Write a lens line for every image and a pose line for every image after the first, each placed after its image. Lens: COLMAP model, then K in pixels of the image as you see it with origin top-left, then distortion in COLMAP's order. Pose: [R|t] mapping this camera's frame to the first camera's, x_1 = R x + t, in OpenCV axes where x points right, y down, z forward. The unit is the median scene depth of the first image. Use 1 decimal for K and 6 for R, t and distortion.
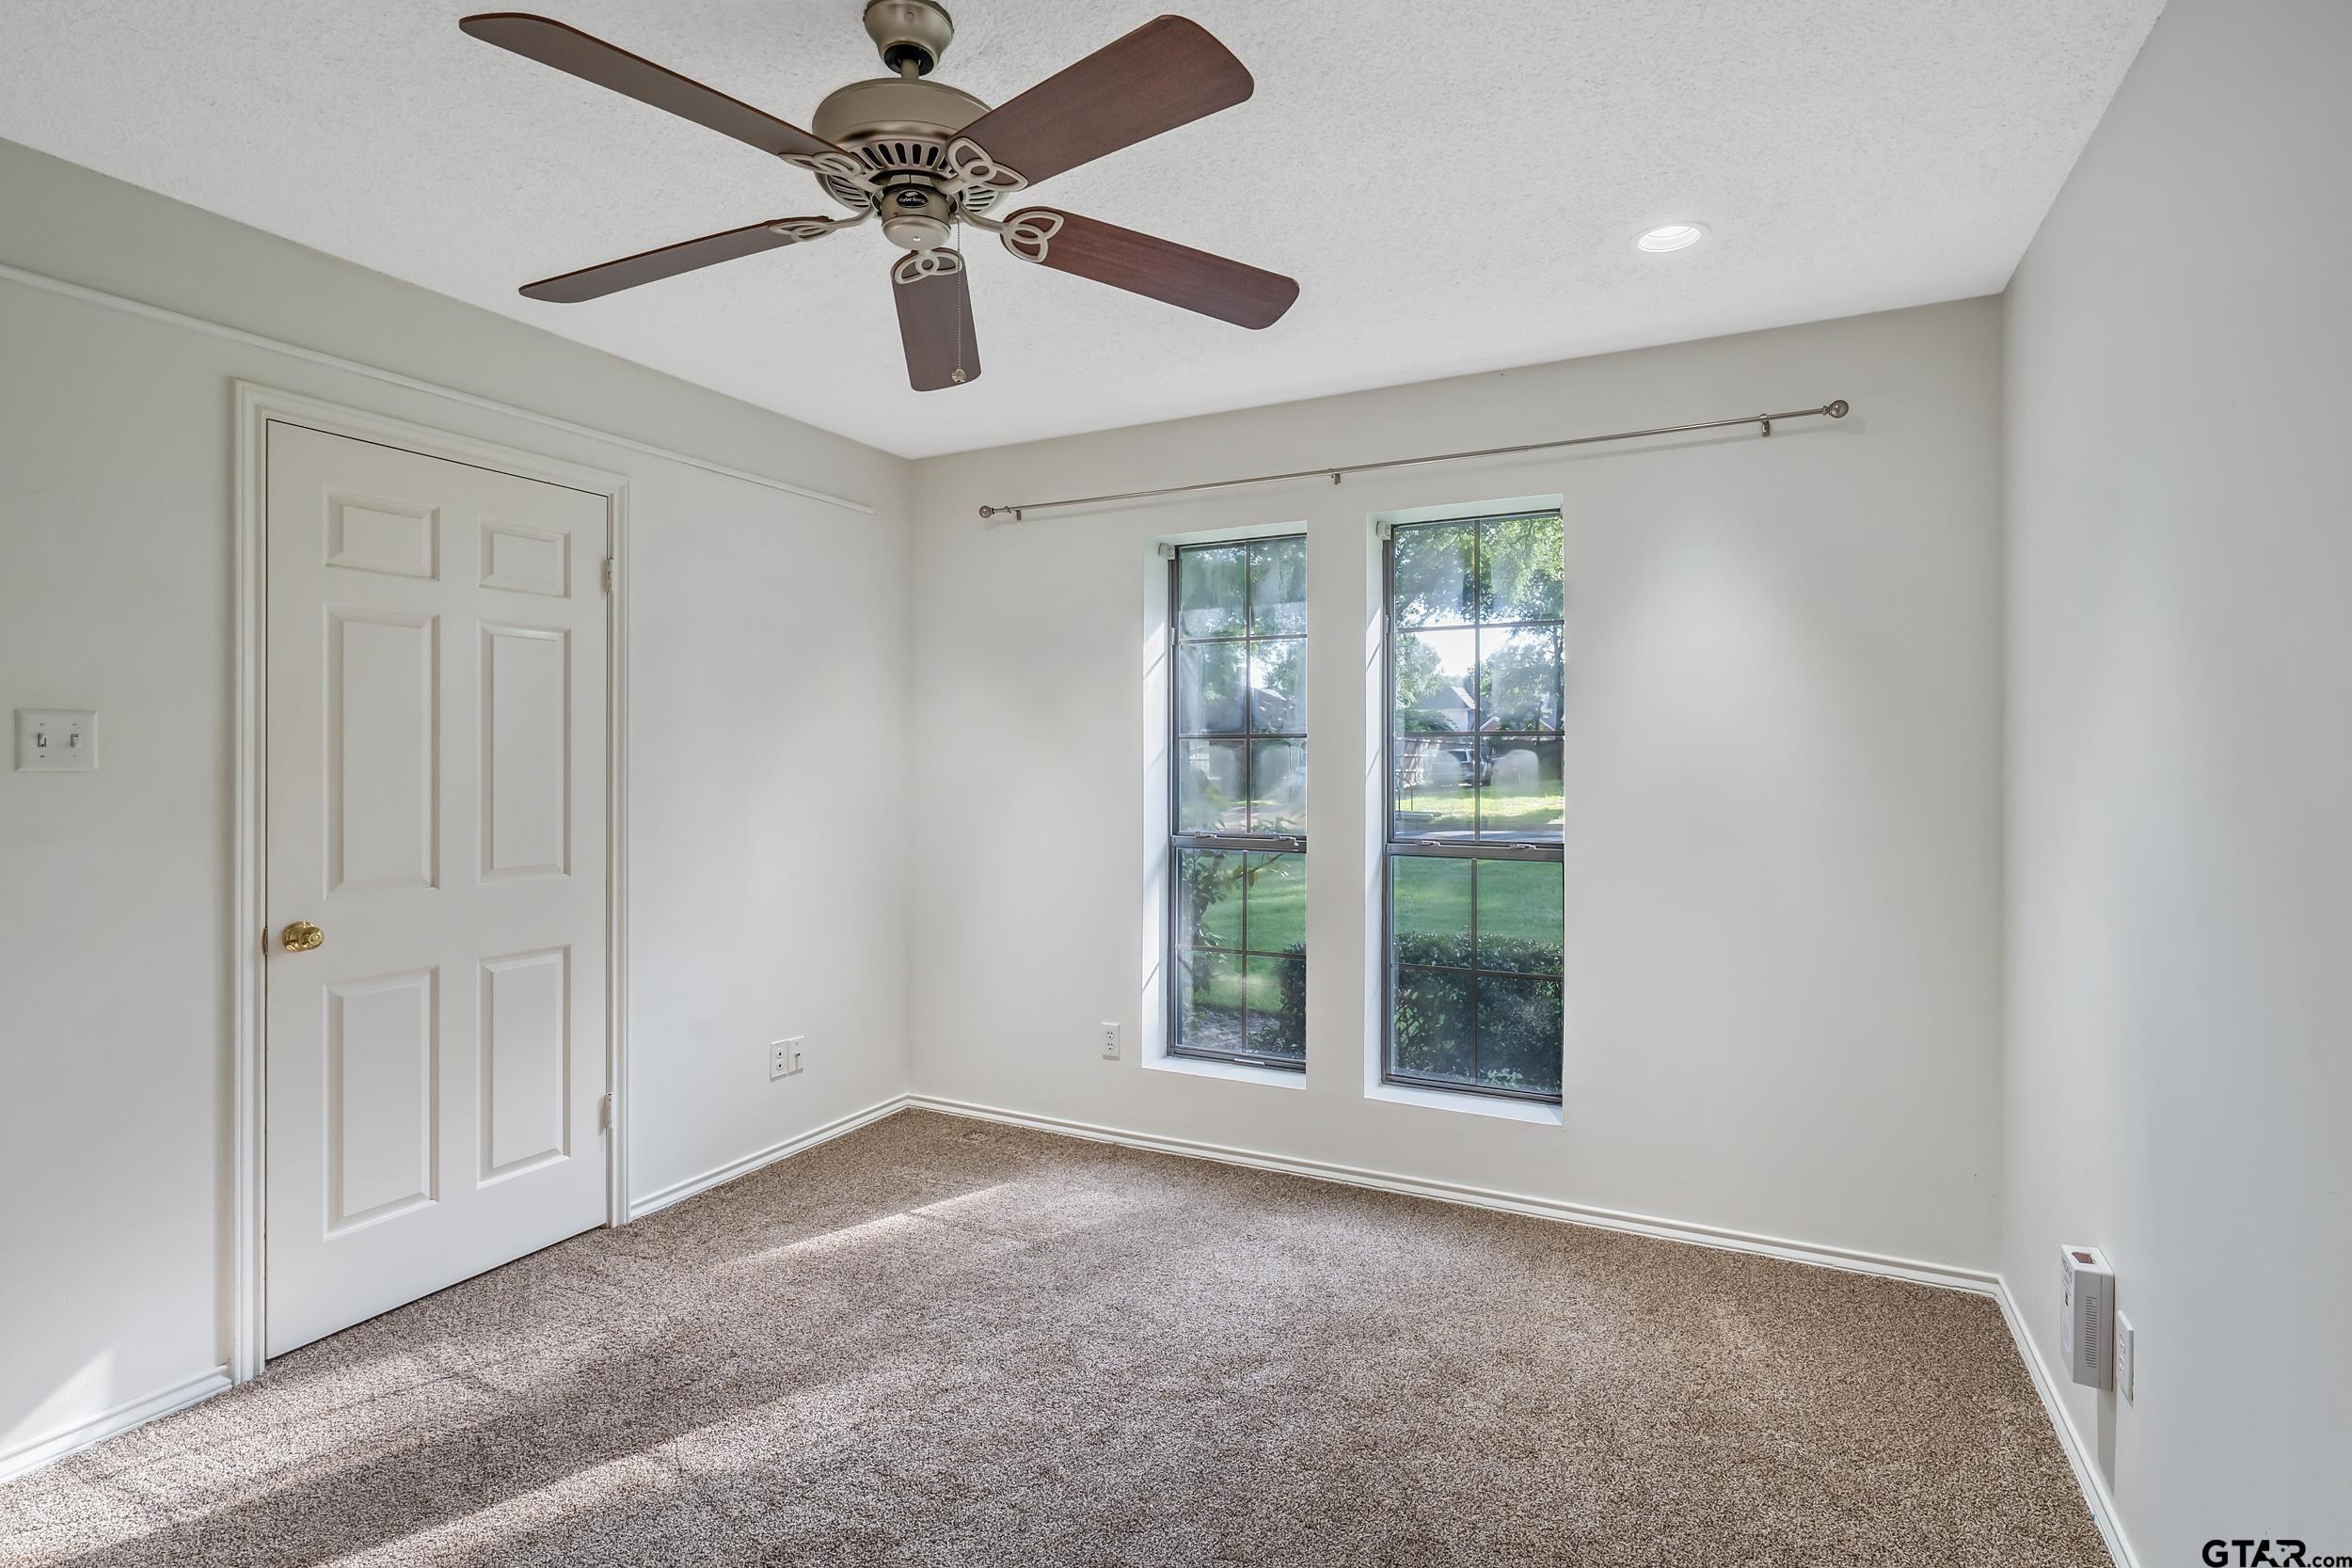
lens RADIAL K [[1100.1, 0, 1180.2], [0, 1100.1, 758.3], [0, 0, 1]] dist [-0.020867, 0.000118]
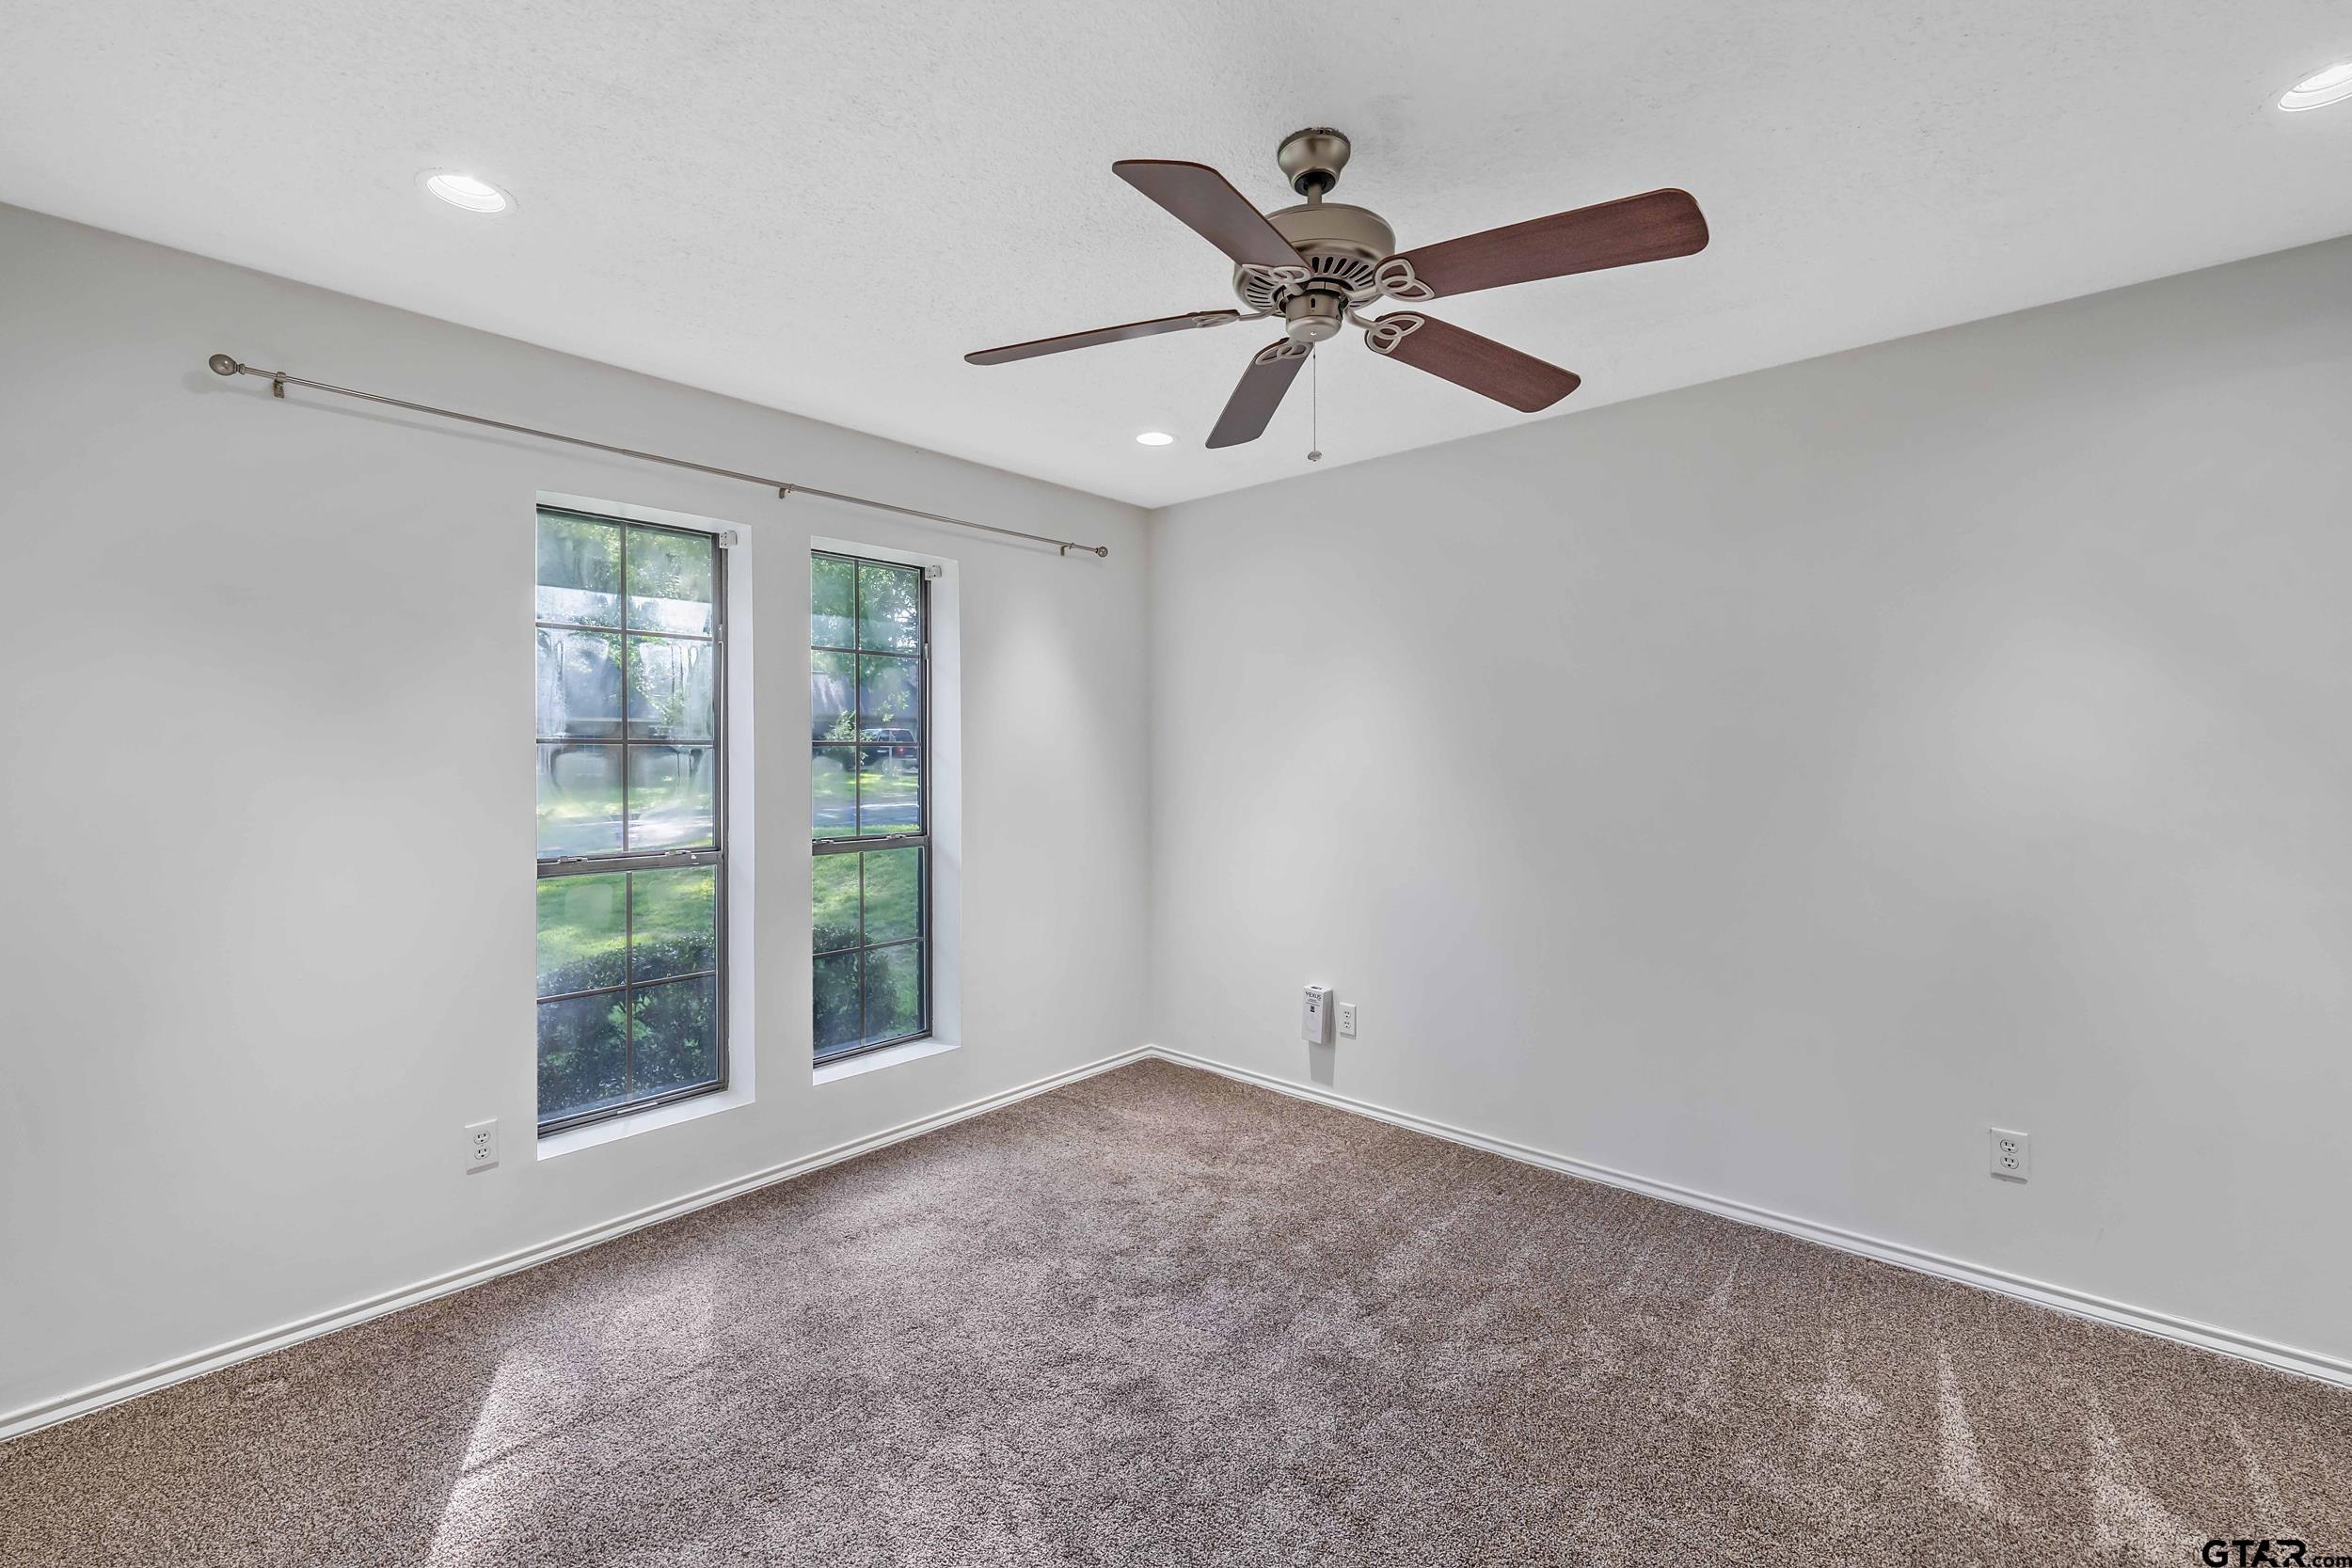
lens RADIAL K [[996.8, 0, 1175.0], [0, 996.8, 755.1], [0, 0, 1]] dist [-0.000266, -0.000035]
pose [[0.257530, -0.003492, 0.966264, -0.672617], [-0.004917, 0.999976, 0.004925, -0.017718], [-0.966258, -0.006020, 0.257506, 0.414242]]
